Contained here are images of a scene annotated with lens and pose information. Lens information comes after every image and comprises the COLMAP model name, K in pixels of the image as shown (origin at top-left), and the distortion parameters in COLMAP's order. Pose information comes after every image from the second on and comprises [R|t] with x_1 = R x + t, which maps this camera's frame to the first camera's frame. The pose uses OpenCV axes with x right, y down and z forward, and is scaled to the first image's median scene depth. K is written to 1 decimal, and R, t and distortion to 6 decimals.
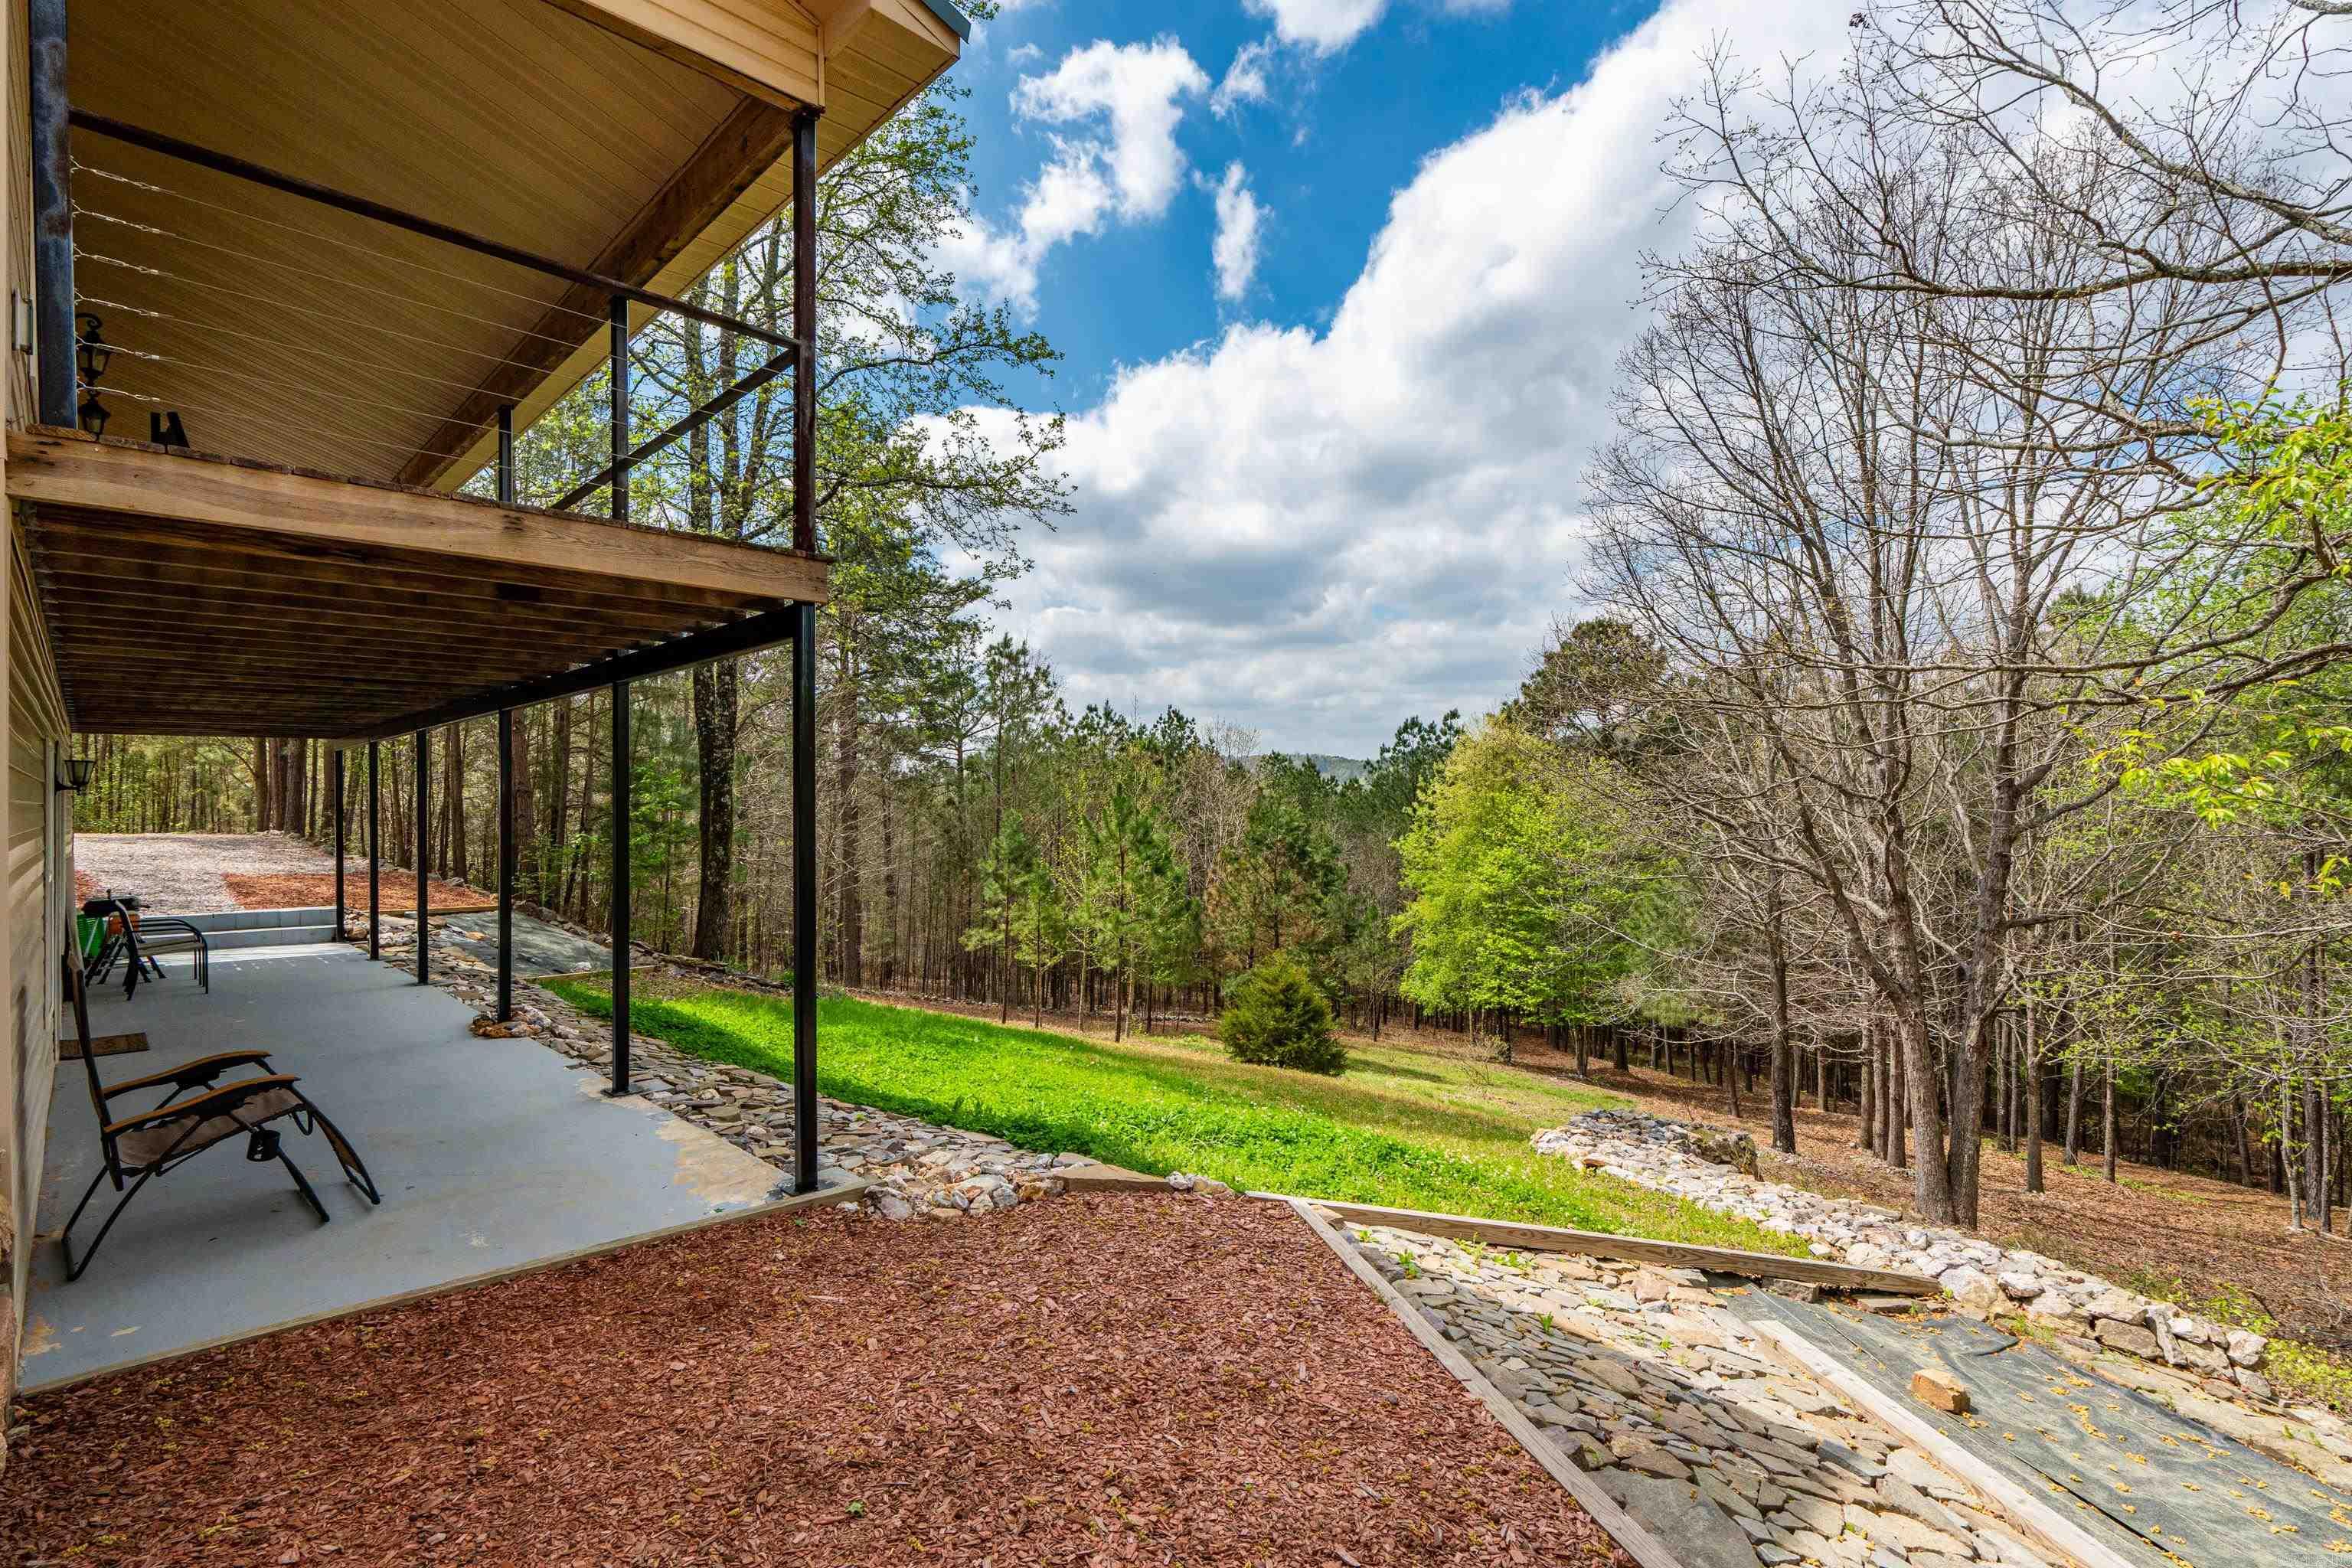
lens RADIAL K [[1078.7, 0, 1163.1], [0, 1078.7, 800.2], [0, 0, 1]] dist [0.014839, 0.000074]
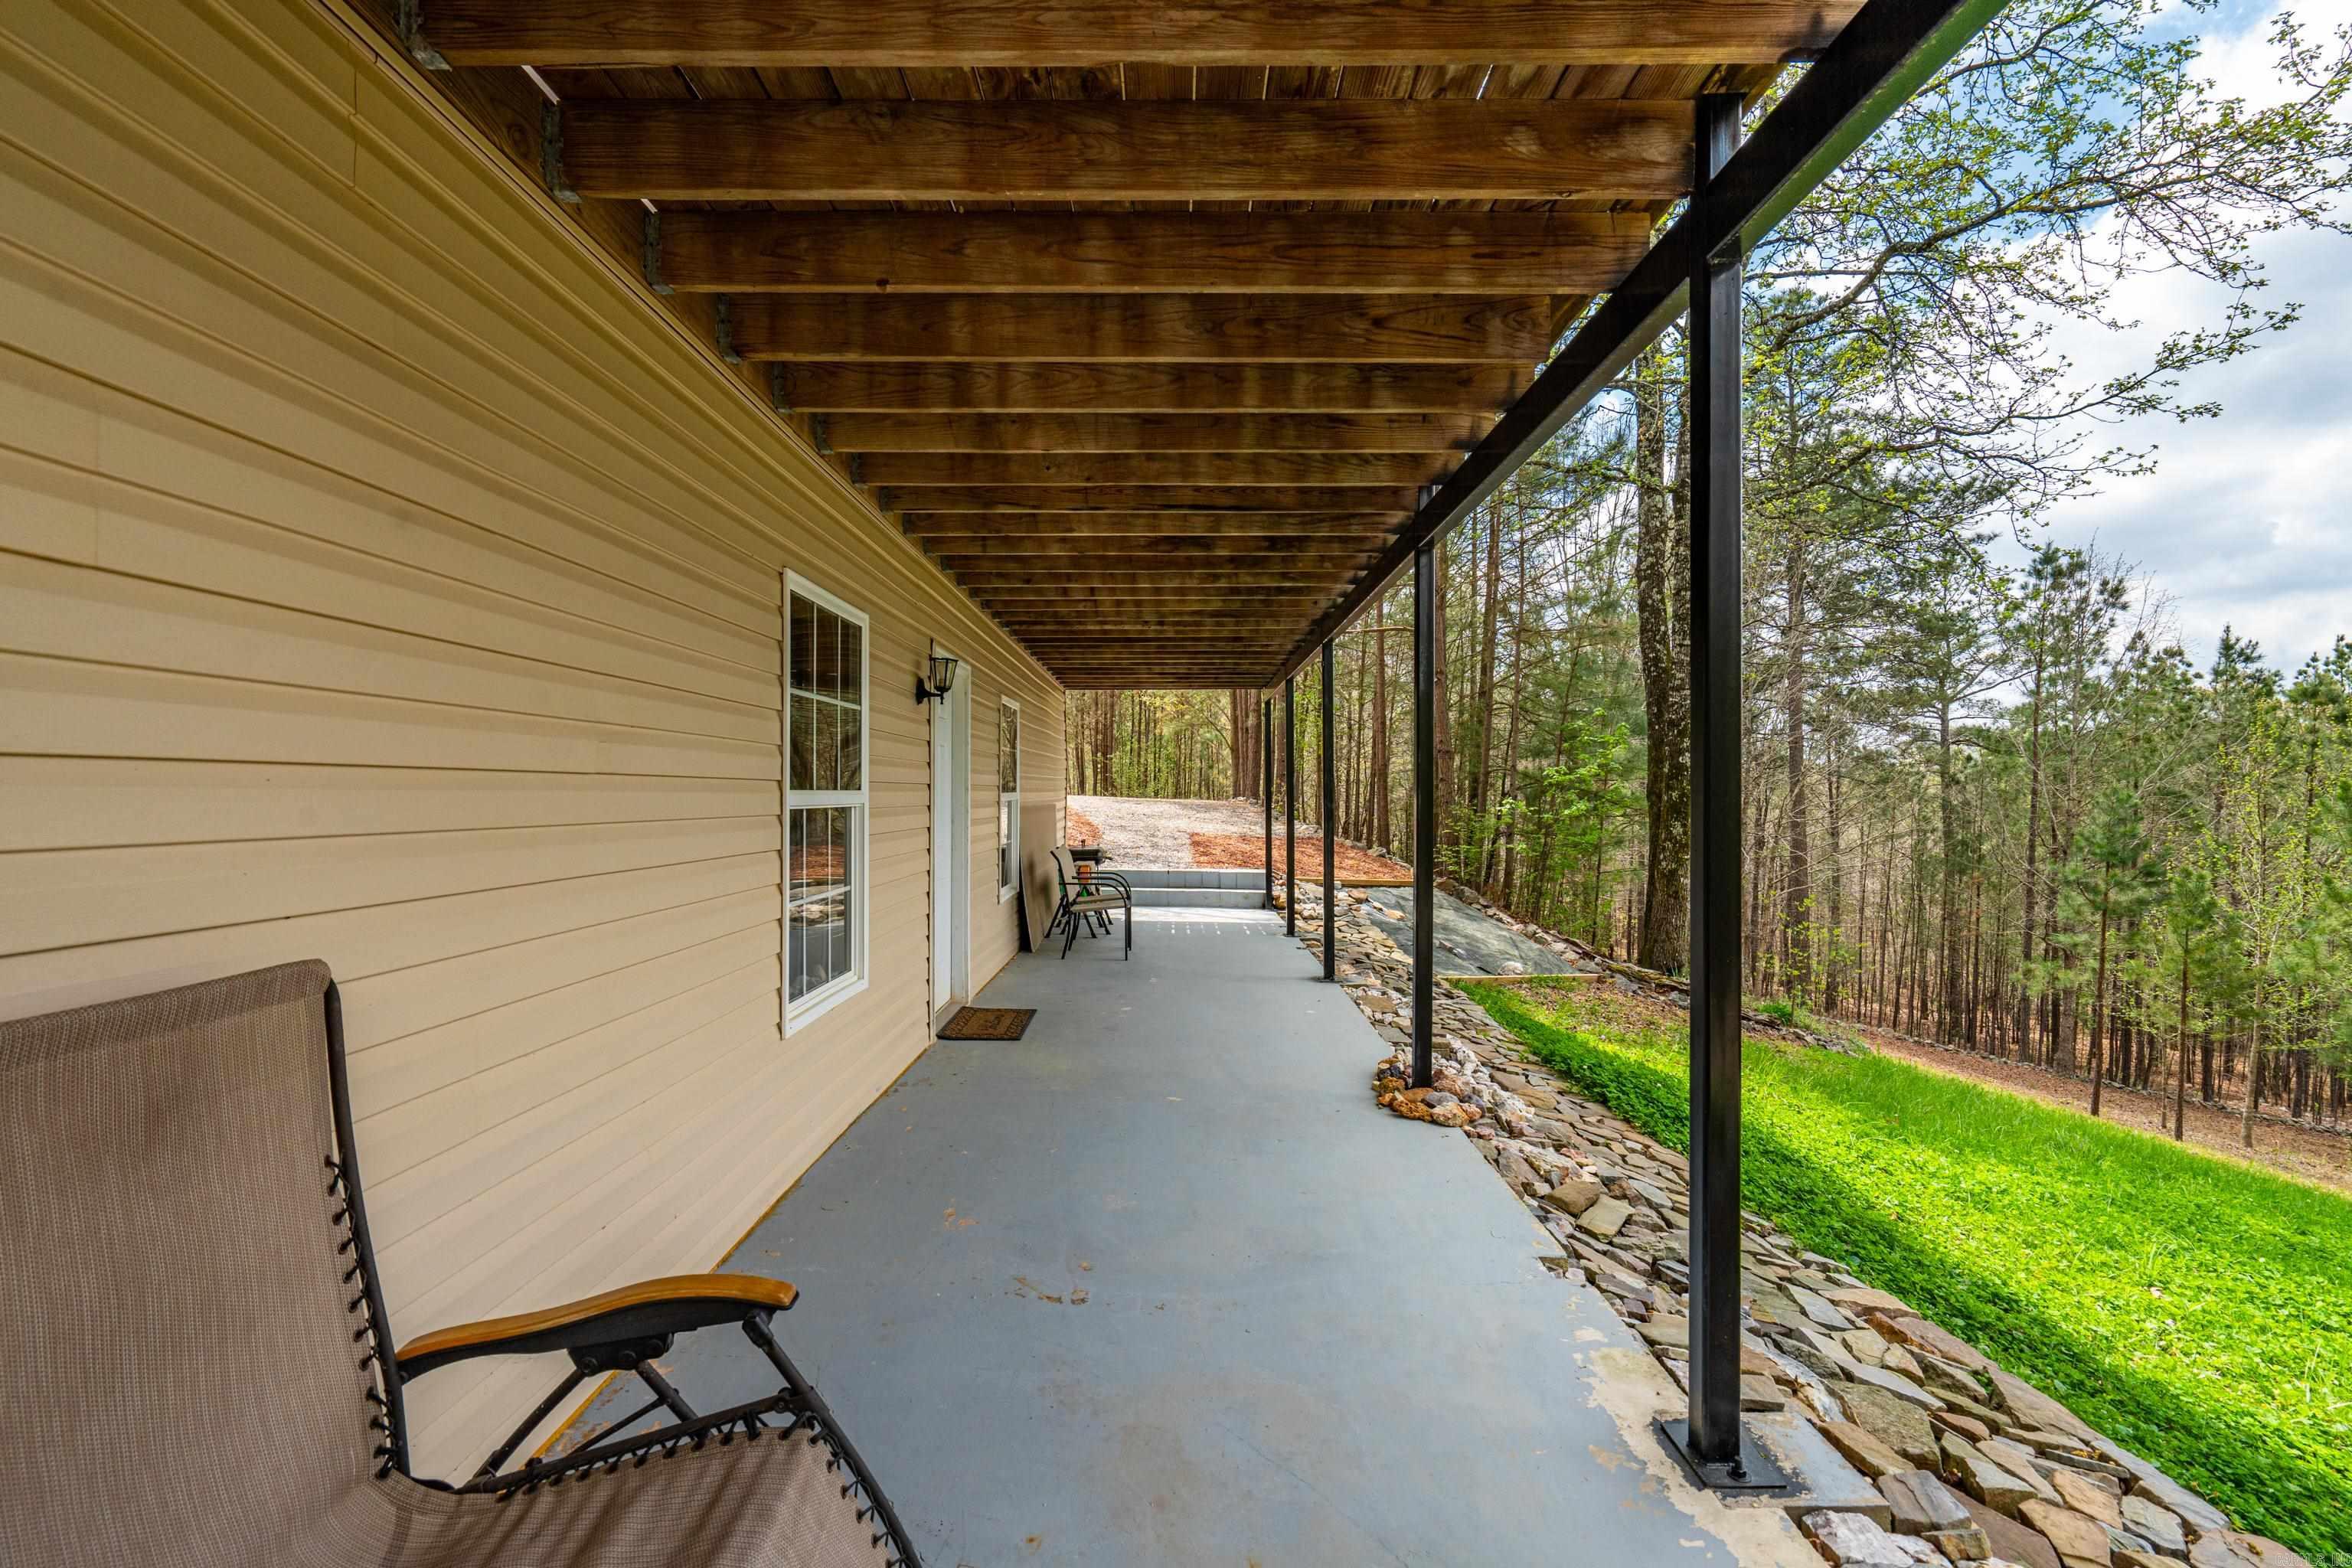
lens RADIAL K [[1078.7, 0, 1163.1], [0, 1078.7, 800.2], [0, 0, 1]] dist [0.014839, 0.000074]
pose [[0.706988, 0.012387, -0.707117, -0.146709], [-0.005105, 0.999910, 0.012412, 0.022659], [0.707207, -0.005165, 0.706987, 0.243298]]
